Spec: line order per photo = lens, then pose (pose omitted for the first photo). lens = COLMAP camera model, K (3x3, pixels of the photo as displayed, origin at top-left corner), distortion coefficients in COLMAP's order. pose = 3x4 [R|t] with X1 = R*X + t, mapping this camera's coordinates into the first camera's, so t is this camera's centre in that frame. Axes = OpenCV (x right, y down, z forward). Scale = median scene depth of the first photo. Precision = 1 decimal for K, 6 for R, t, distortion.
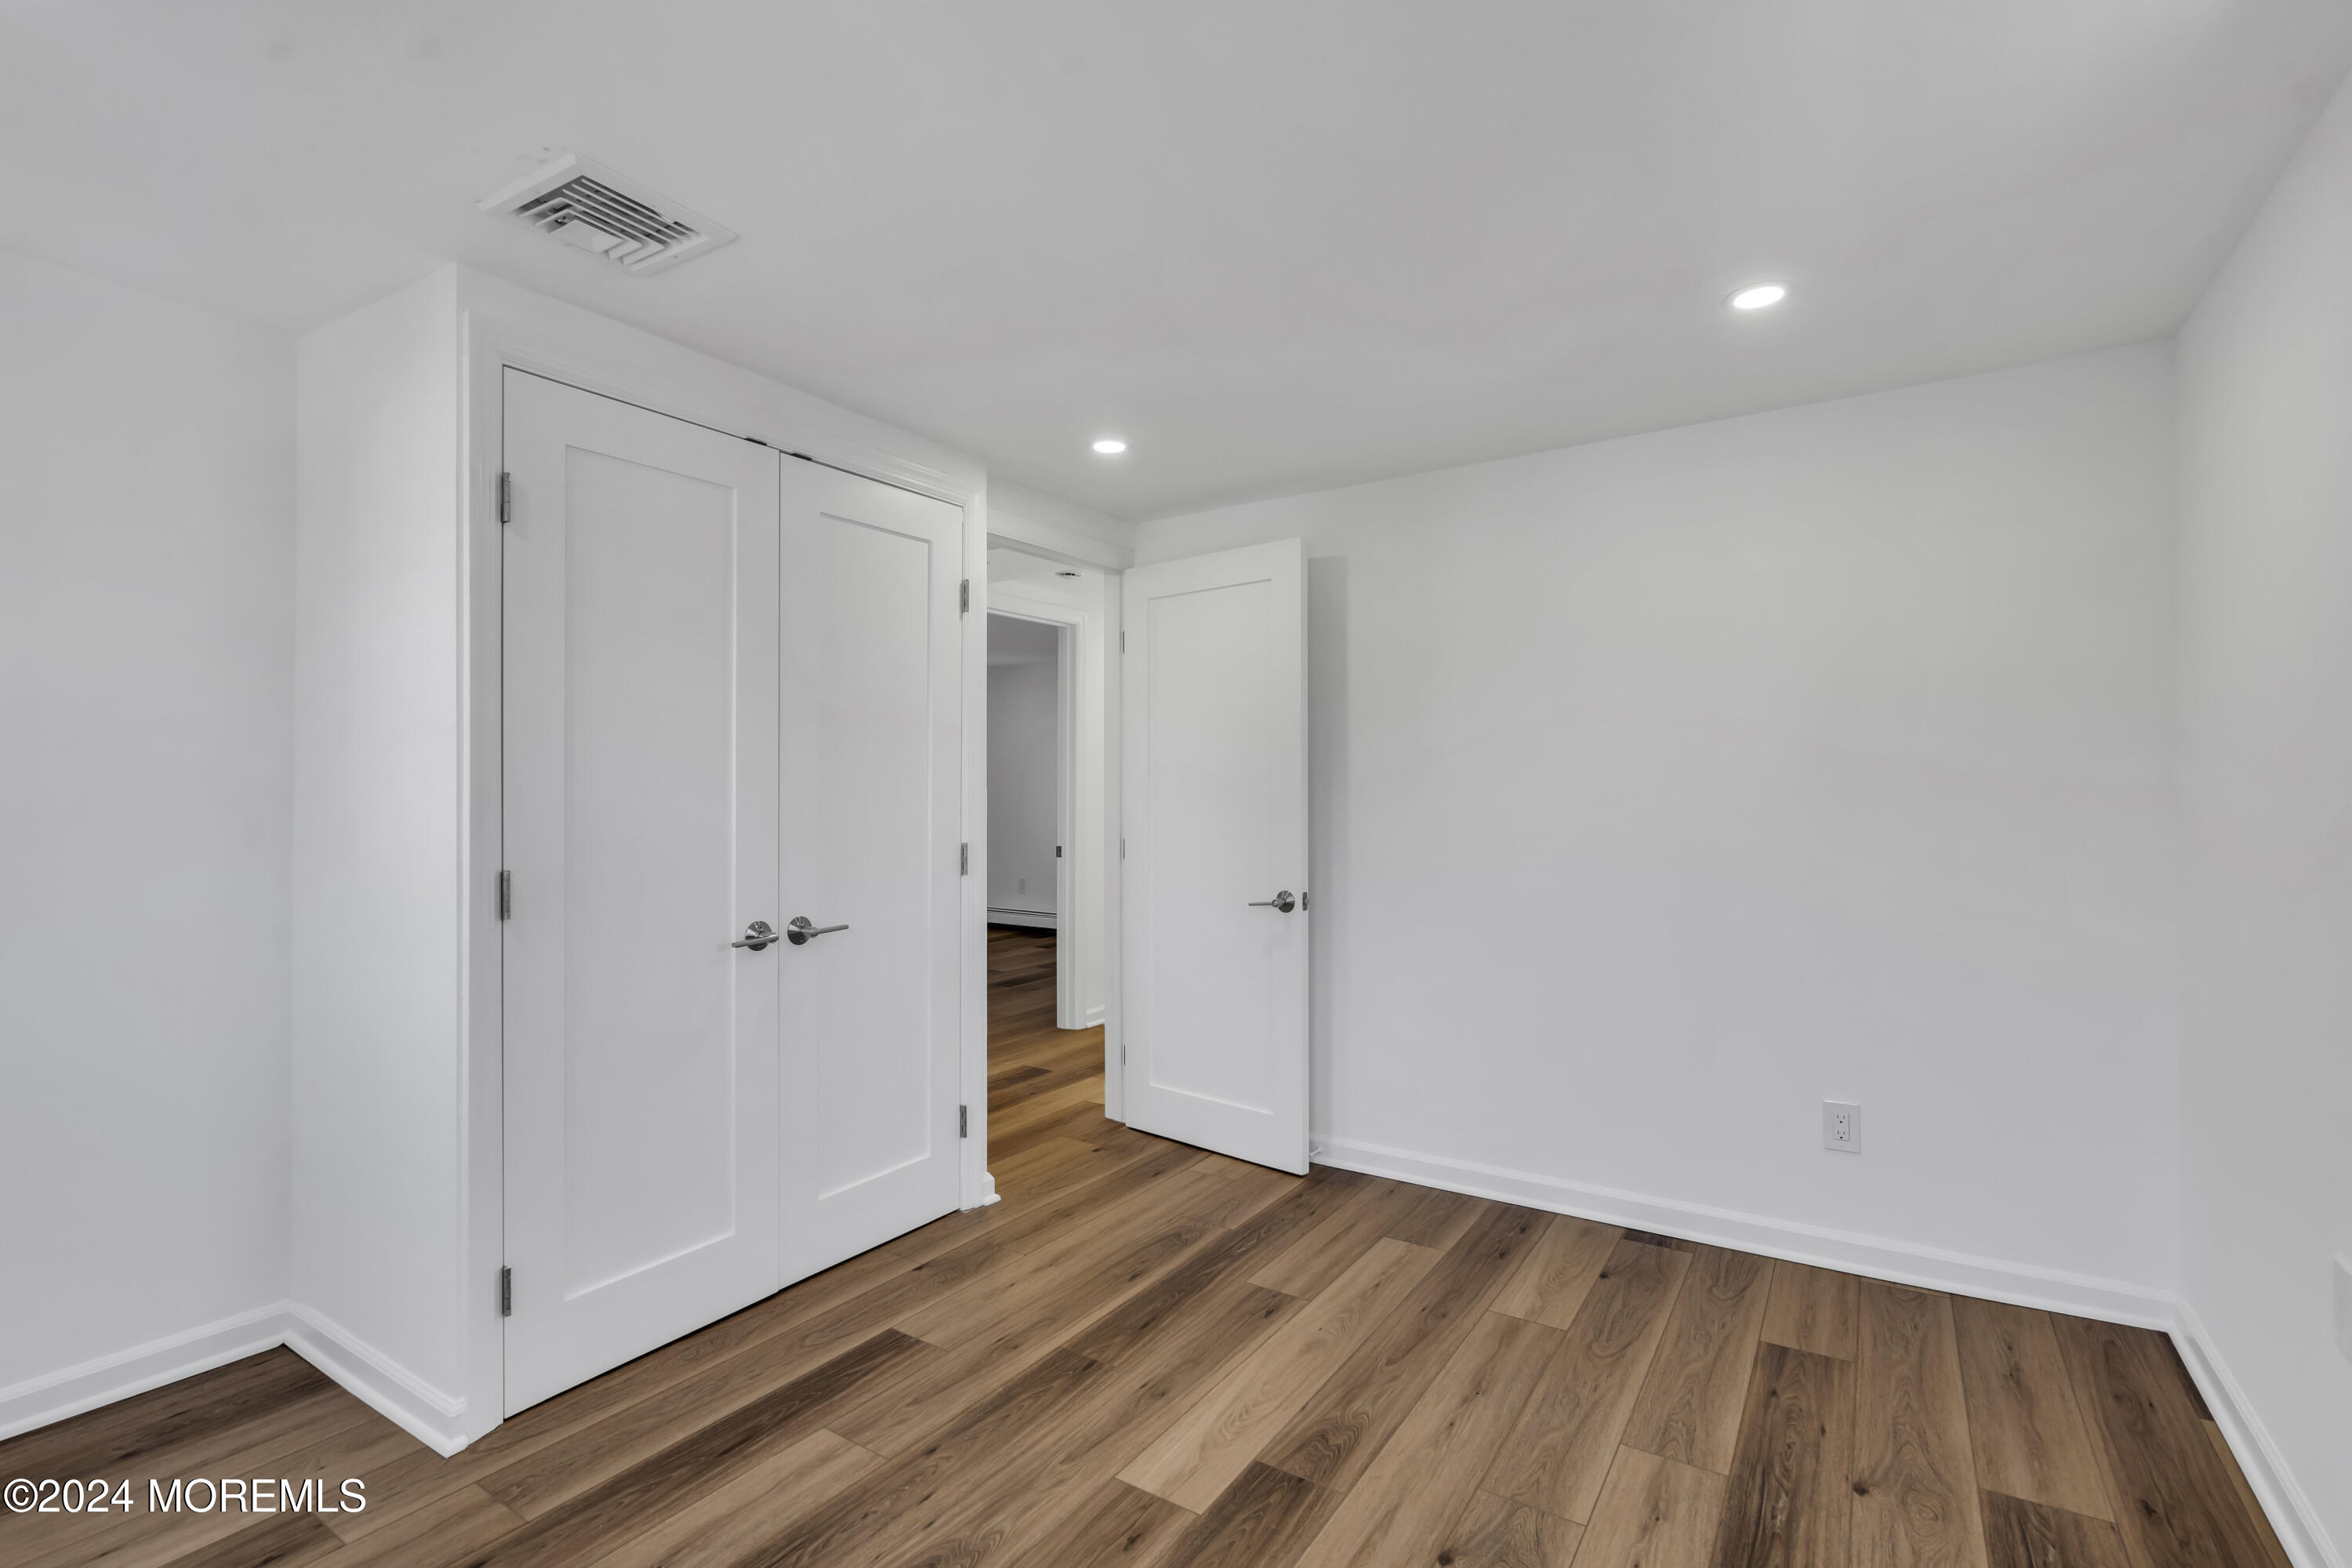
lens RADIAL K [[1080.8, 0, 1170.3], [0, 1080.8, 791.7], [0, 0, 1]] dist [-0.000078, 0.000070]
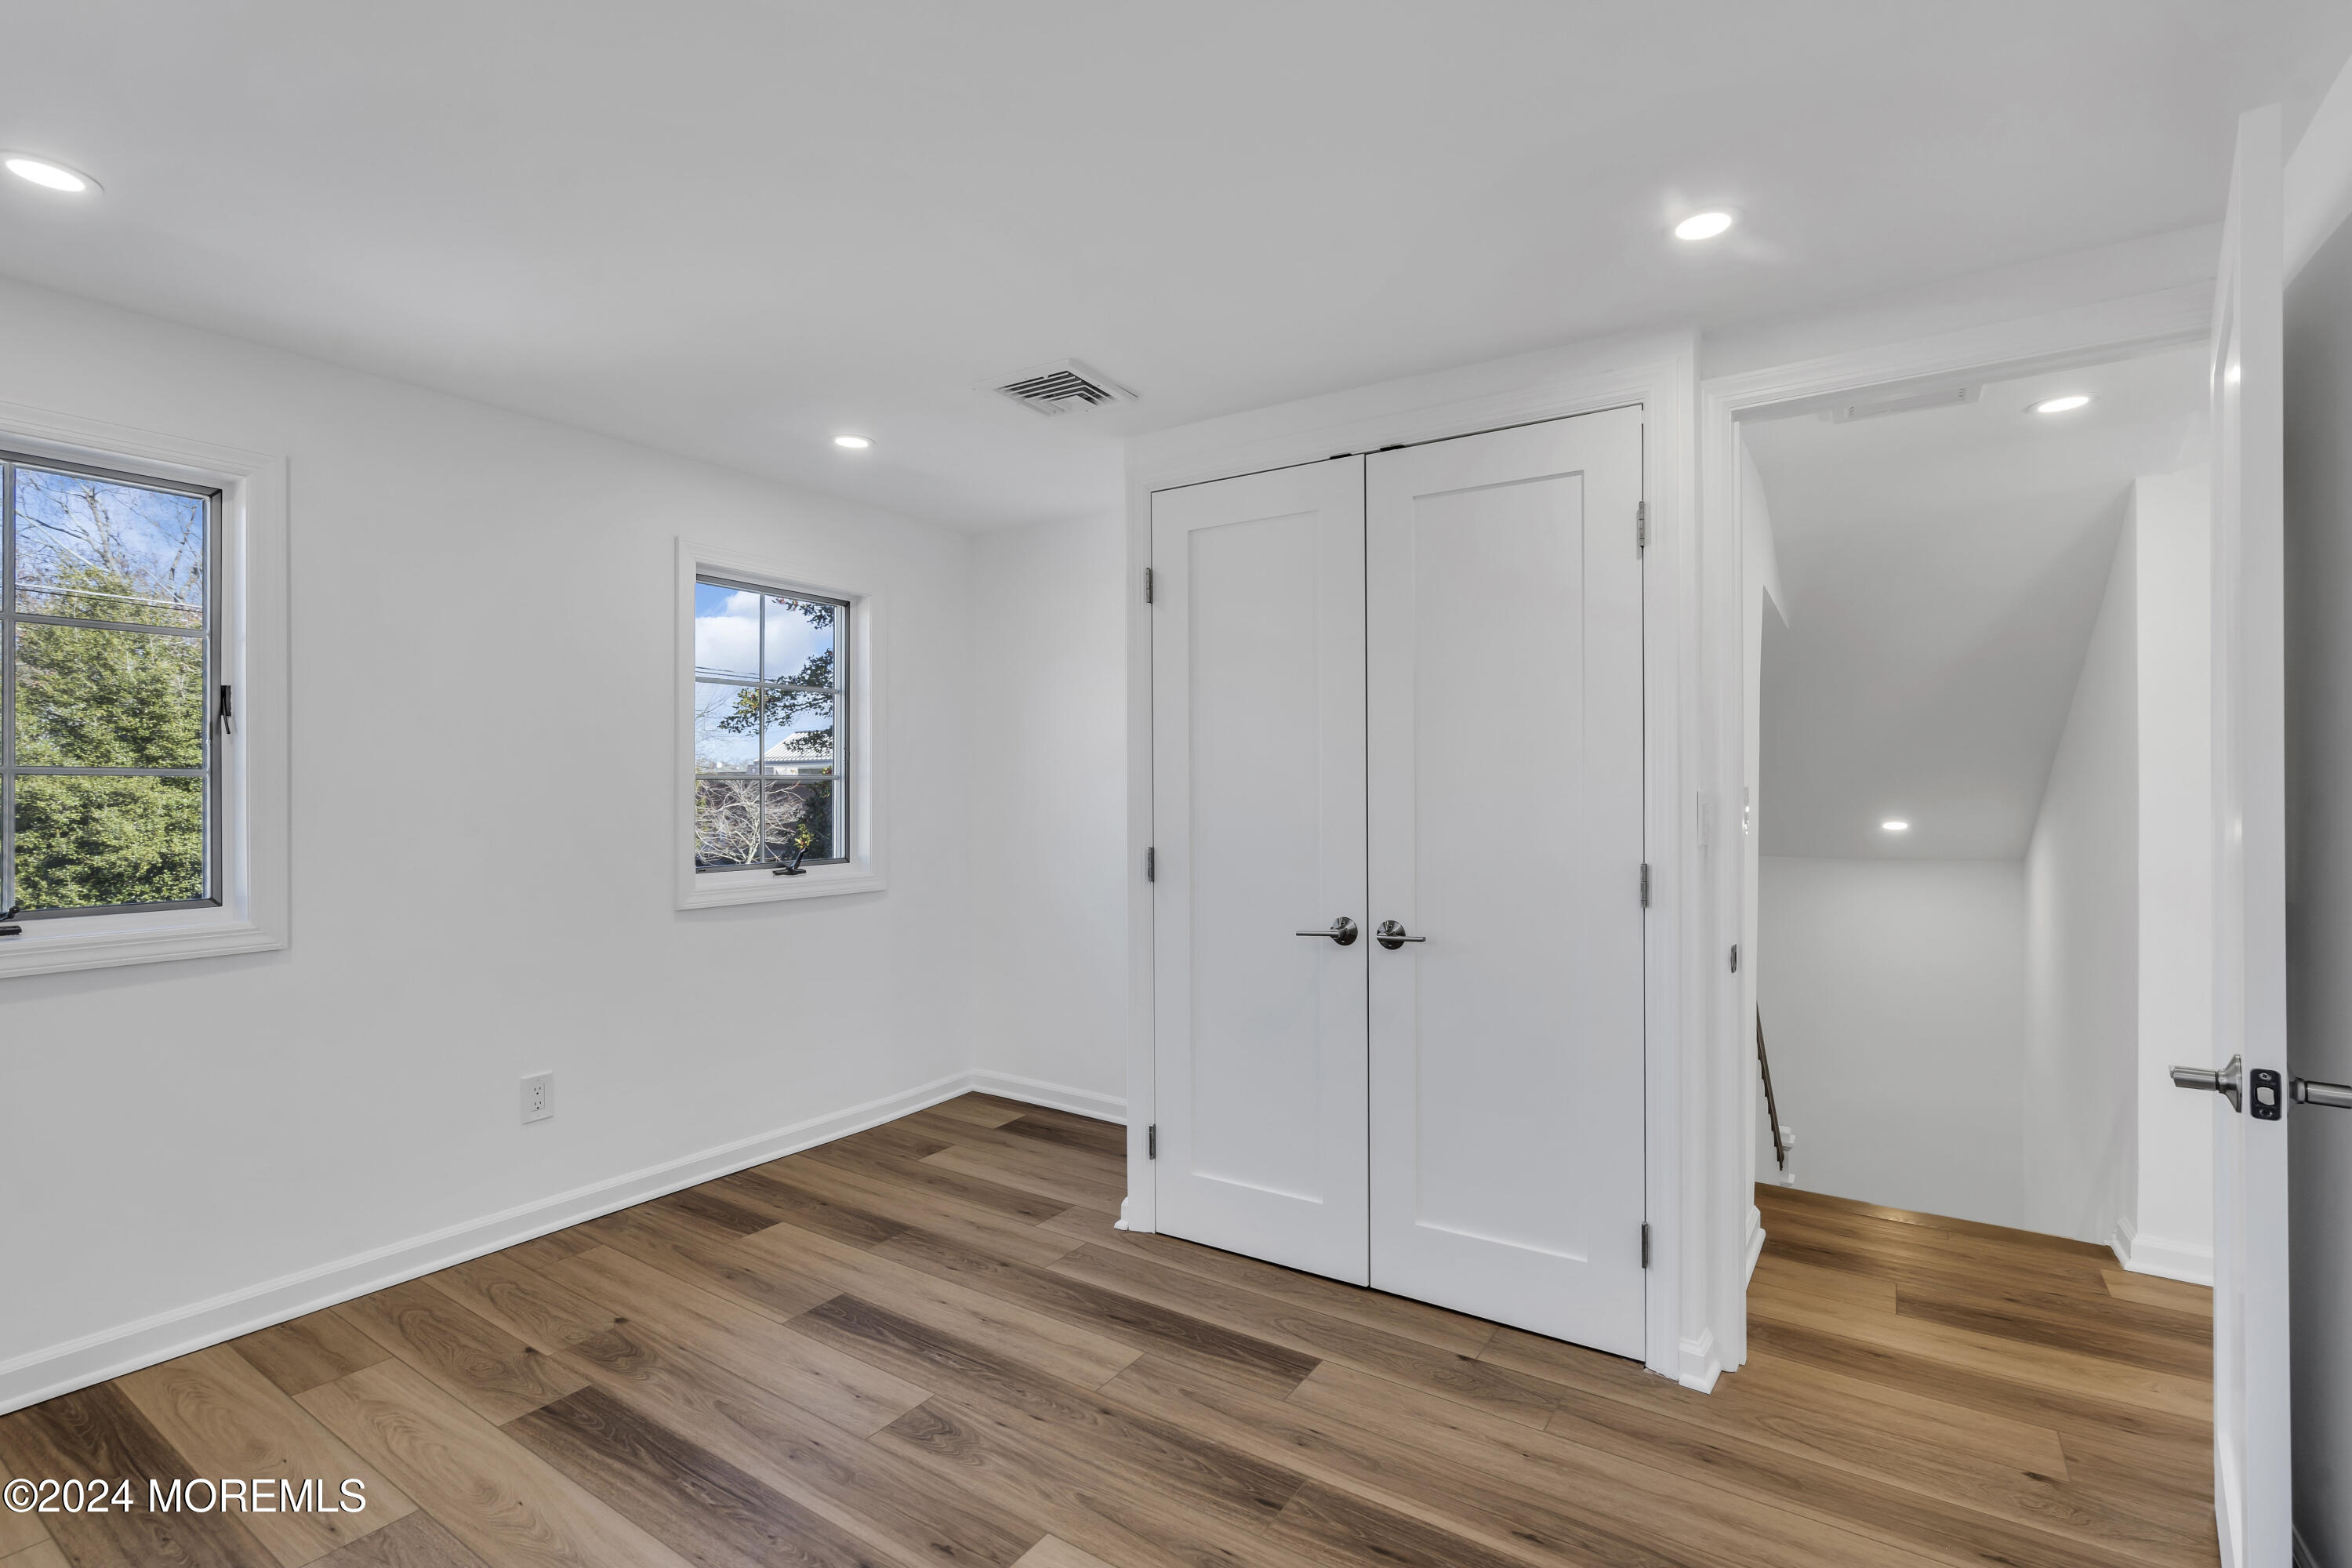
lens RADIAL K [[1084.0, 0, 1177.0], [0, 1084.0, 793.7], [0, 0, 1]] dist [-0.001697, 0.001465]
pose [[-0.004975, 0.005790, -0.999971, 0.771761], [-0.000295, 0.999983, 0.005792, -0.005497], [0.999988, 0.000324, -0.004973, 0.983903]]
